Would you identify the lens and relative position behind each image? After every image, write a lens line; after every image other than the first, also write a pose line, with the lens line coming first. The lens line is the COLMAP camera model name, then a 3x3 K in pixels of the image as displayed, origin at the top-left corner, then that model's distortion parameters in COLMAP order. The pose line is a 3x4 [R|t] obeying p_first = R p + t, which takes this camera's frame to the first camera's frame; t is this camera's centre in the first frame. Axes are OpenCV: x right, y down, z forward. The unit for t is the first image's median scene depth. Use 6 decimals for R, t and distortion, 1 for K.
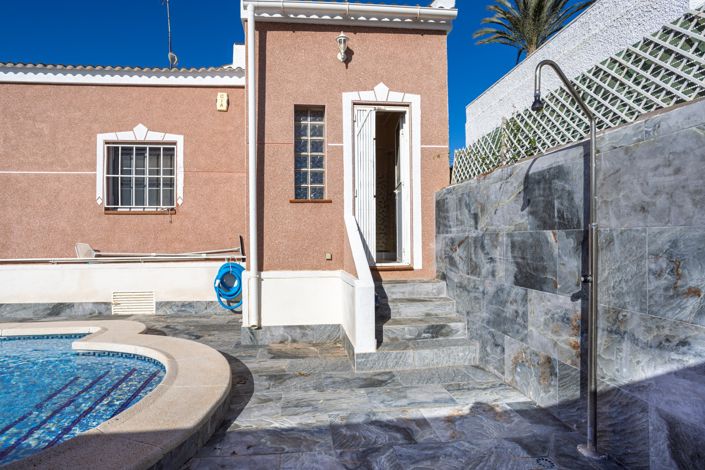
lens RADIAL K [[376.2, 0, 337.1], [0, 376.2, 236.1], [0, 0, 1]] dist [-0.055726, 0.041377]
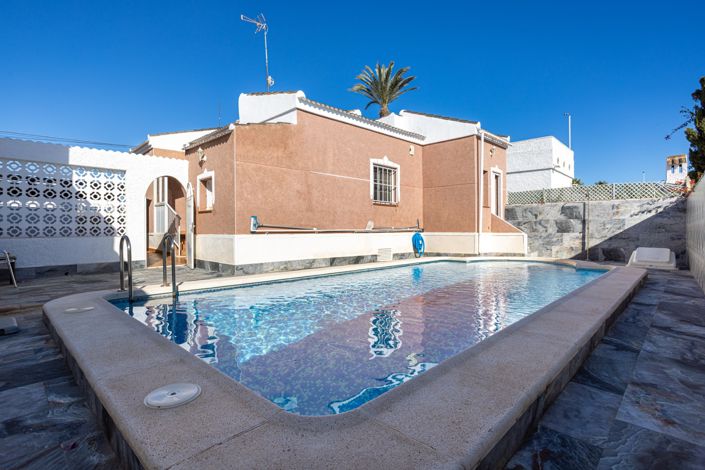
lens RADIAL K [[354.3, 0, 360.0], [0, 354.3, 233.0], [0, 0, 1]] dist [-0.050219, 0.033785]
pose [[0.754593, 0.001612, 0.656191, -1.819737], [-0.010781, 0.999892, 0.009942, 0.059875], [-0.656104, -0.014576, 0.754530, -0.233631]]
